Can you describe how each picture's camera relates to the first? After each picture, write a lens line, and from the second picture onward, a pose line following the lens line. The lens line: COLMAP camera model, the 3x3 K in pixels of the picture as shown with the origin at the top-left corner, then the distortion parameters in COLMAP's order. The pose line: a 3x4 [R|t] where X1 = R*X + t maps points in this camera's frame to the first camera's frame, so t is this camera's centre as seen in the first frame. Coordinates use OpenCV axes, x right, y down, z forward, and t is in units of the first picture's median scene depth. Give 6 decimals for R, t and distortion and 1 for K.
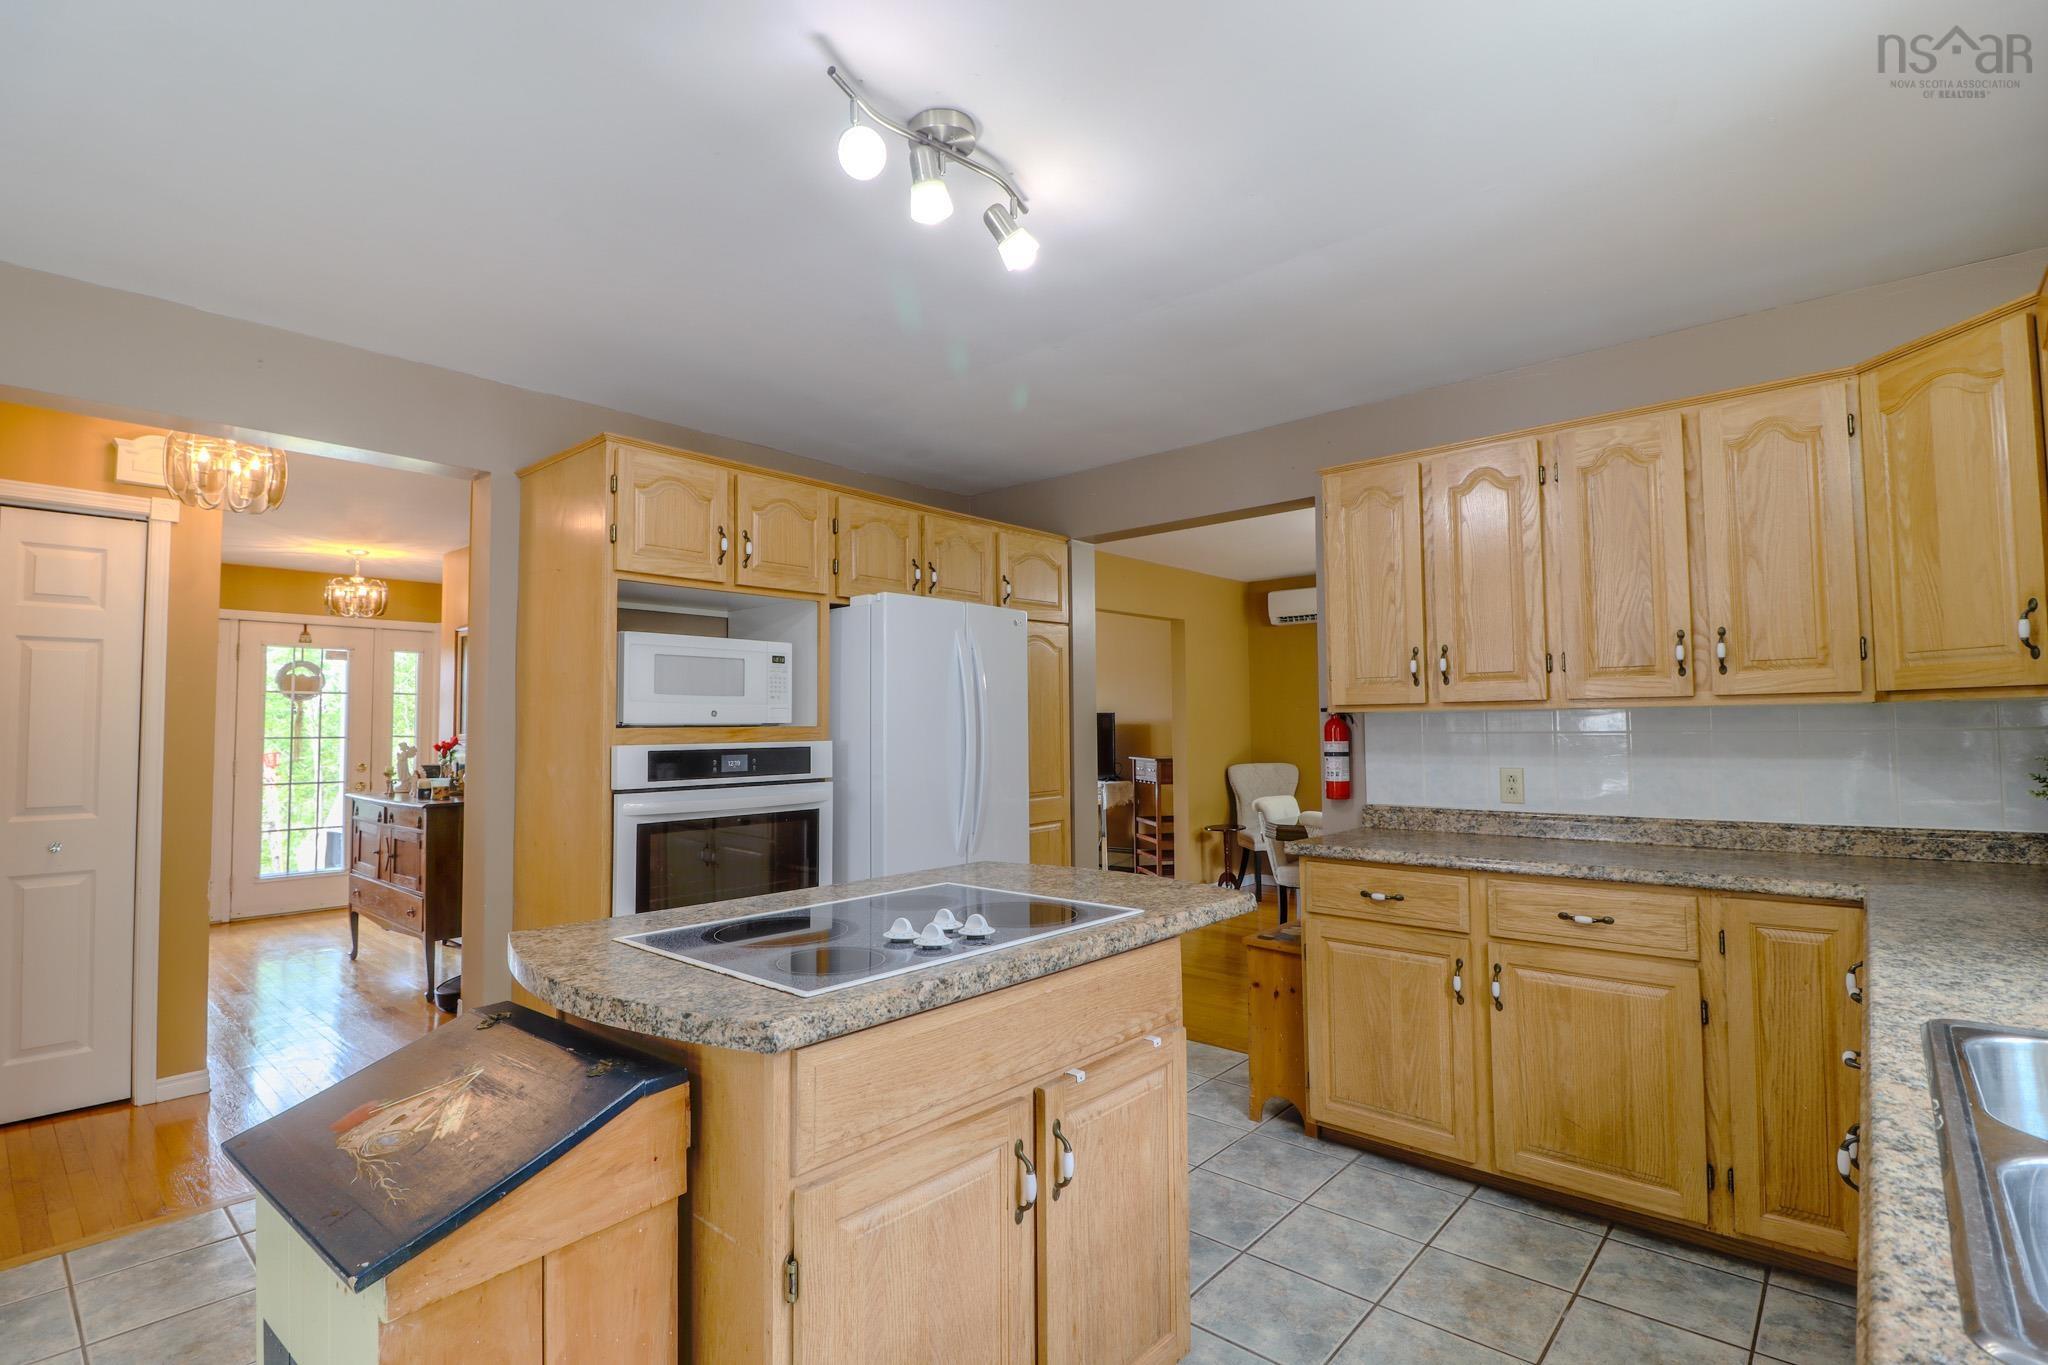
lens RADIAL K [[954.8, 0, 1003.7], [0, 954.8, 681.3], [0, 0, 1]] dist [0.000118, -0.012949]
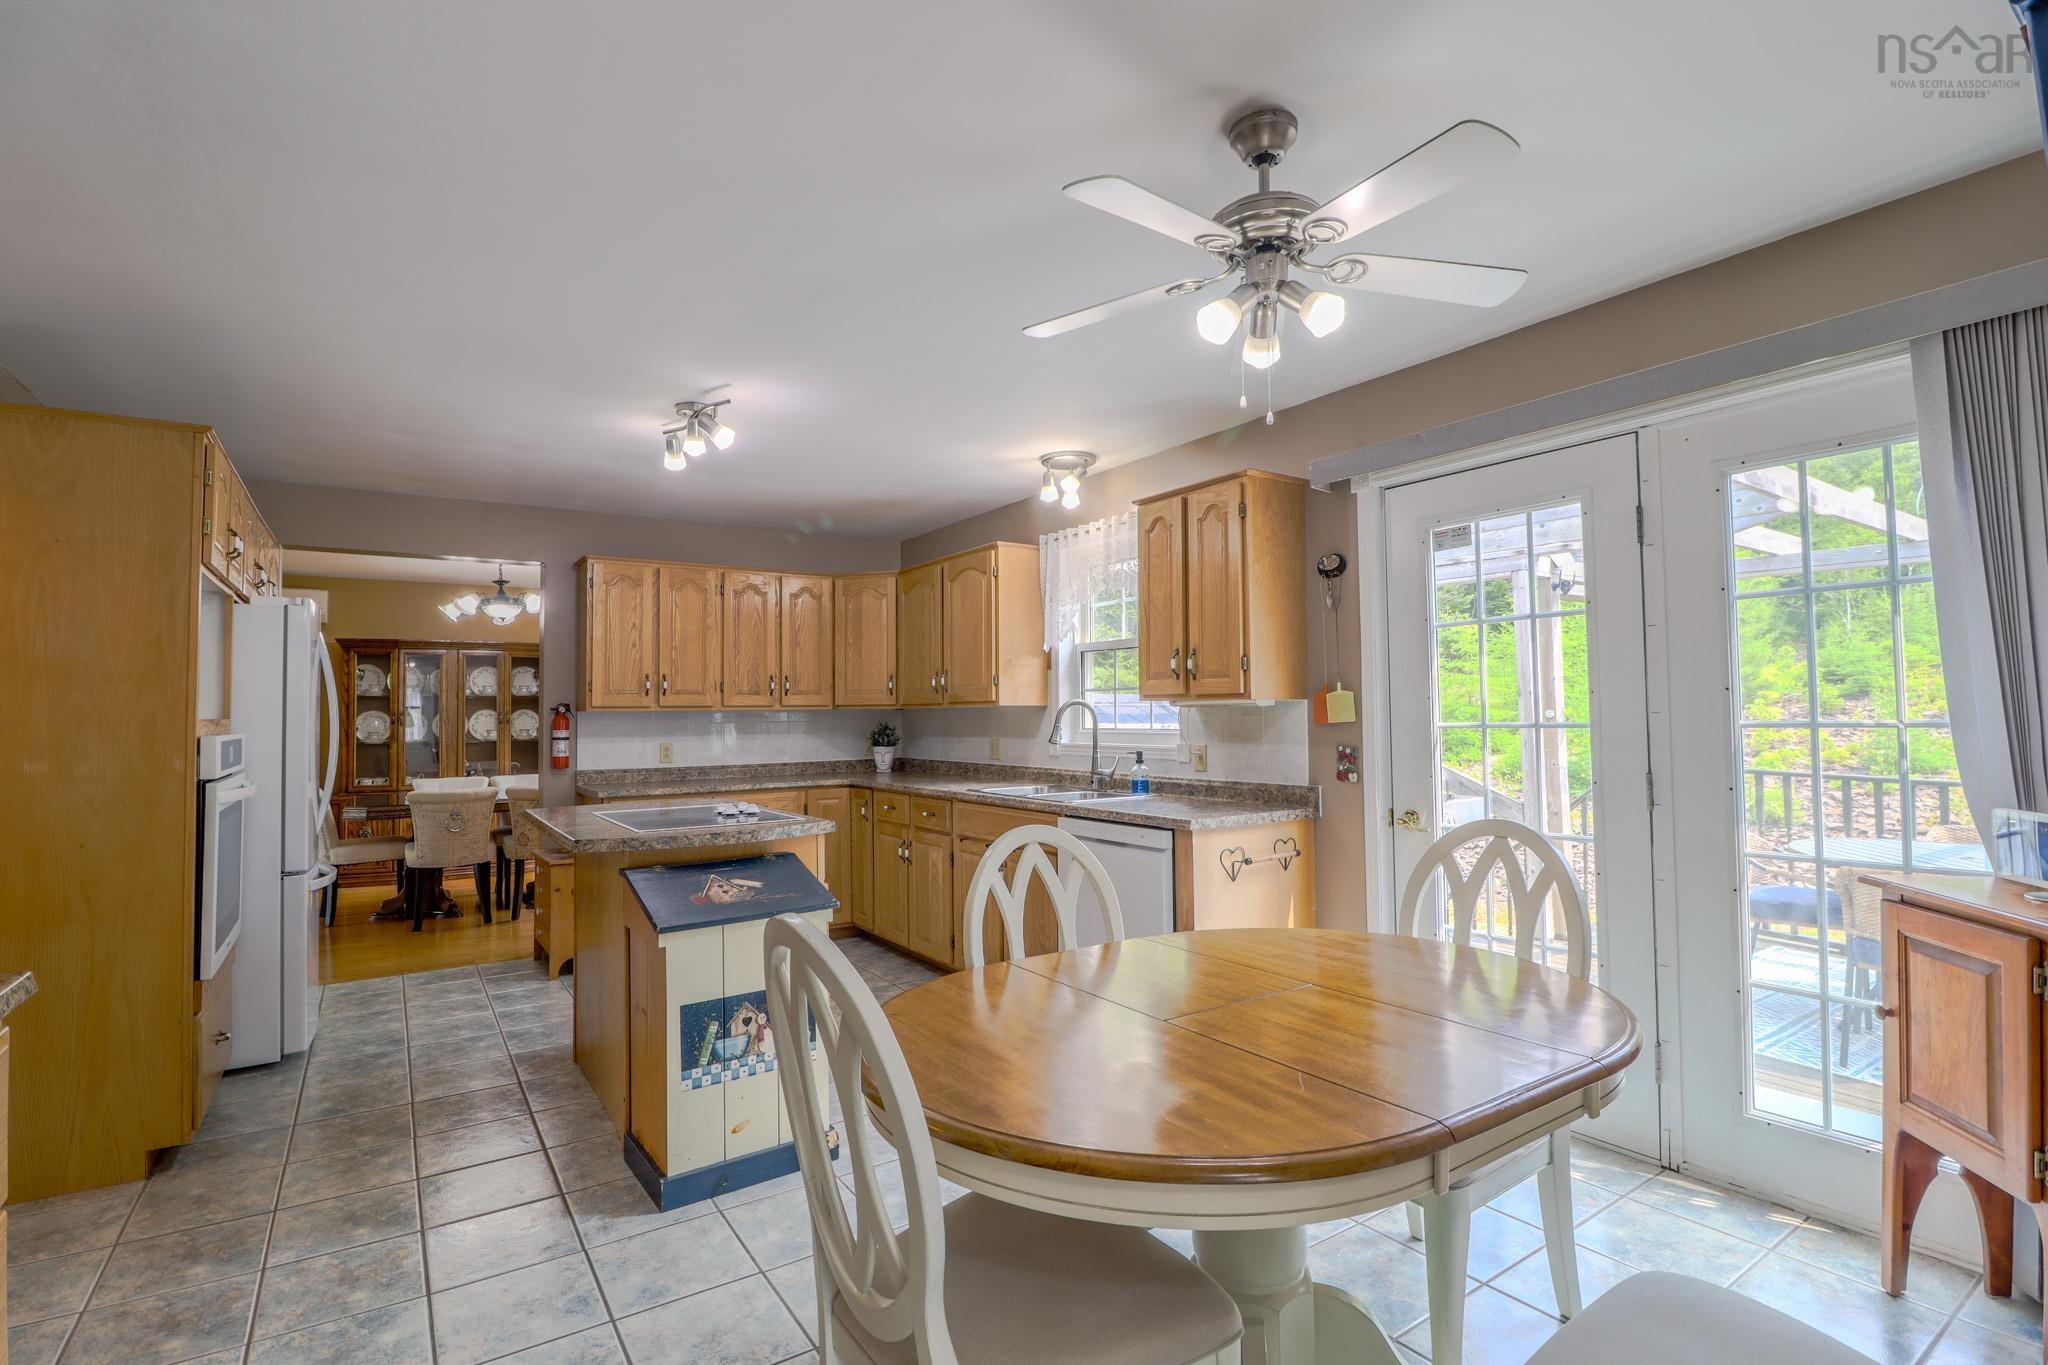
lens RADIAL K [[954.8, 0, 1018.5], [0, 954.8, 676.0], [0, 0, 1]] dist [0.000118, -0.012949]
pose [[0.246711, 0.044835, 0.968051, -1.096135], [-0.037683, 0.998618, -0.036647, 0.006280], [-0.968356, -0.027438, 0.248059, -0.080876]]
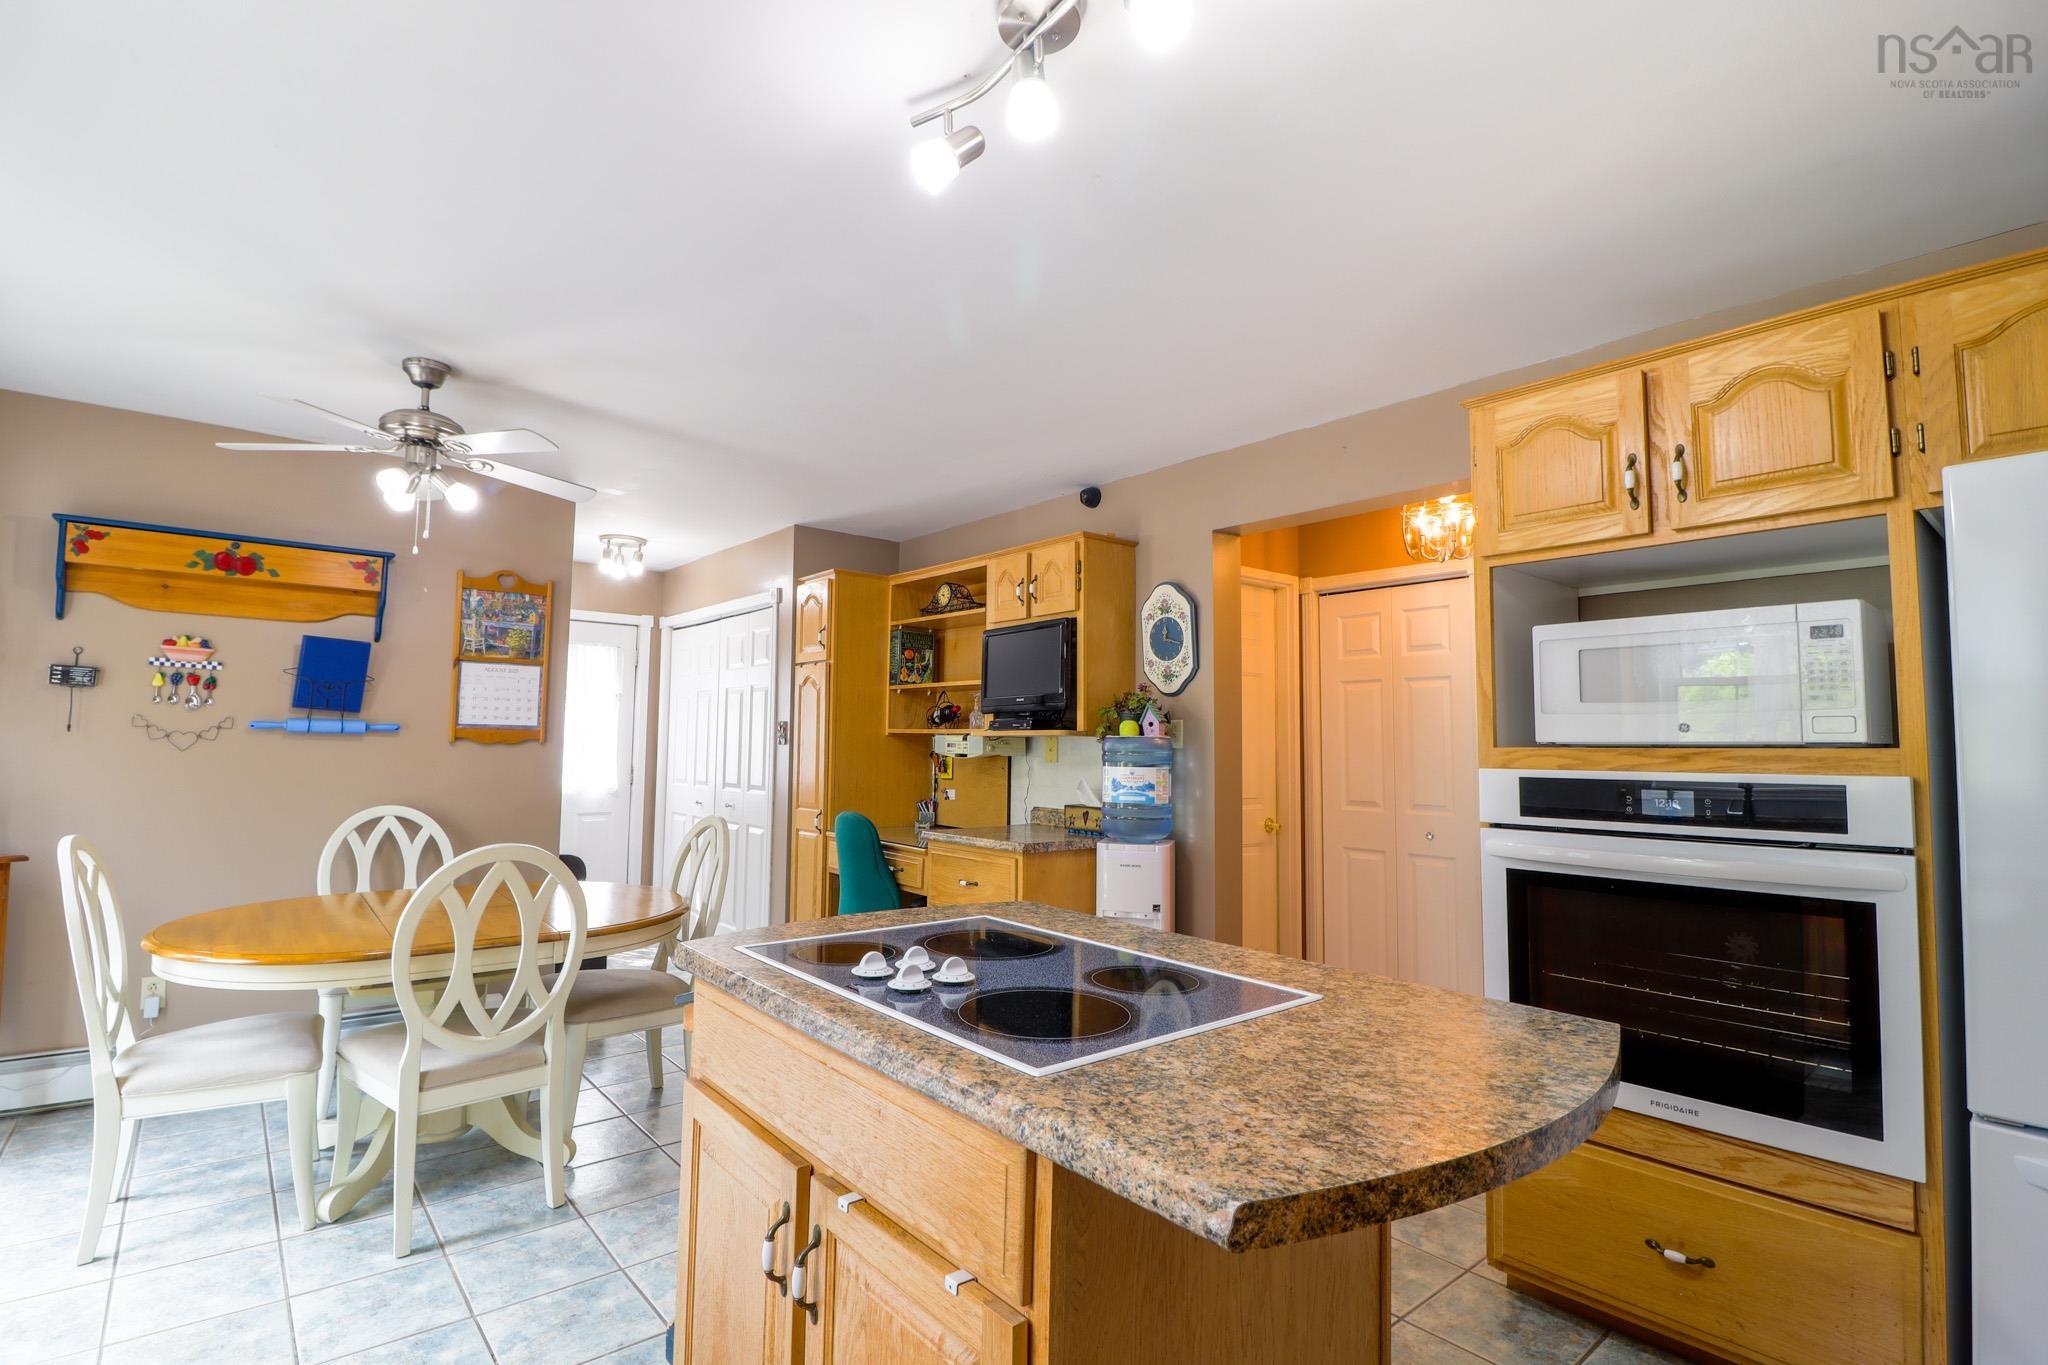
lens RADIAL K [[954.8, 0, 1016.8], [0, 954.8, 683.6], [0, 0, 1]] dist [0.000118, -0.012949]
pose [[-0.139596, -0.058635, -0.988471, 0.442598], [0.038149, 0.997186, -0.064539, 0.029612], [0.989473, -0.046719, -0.136966, 0.666526]]
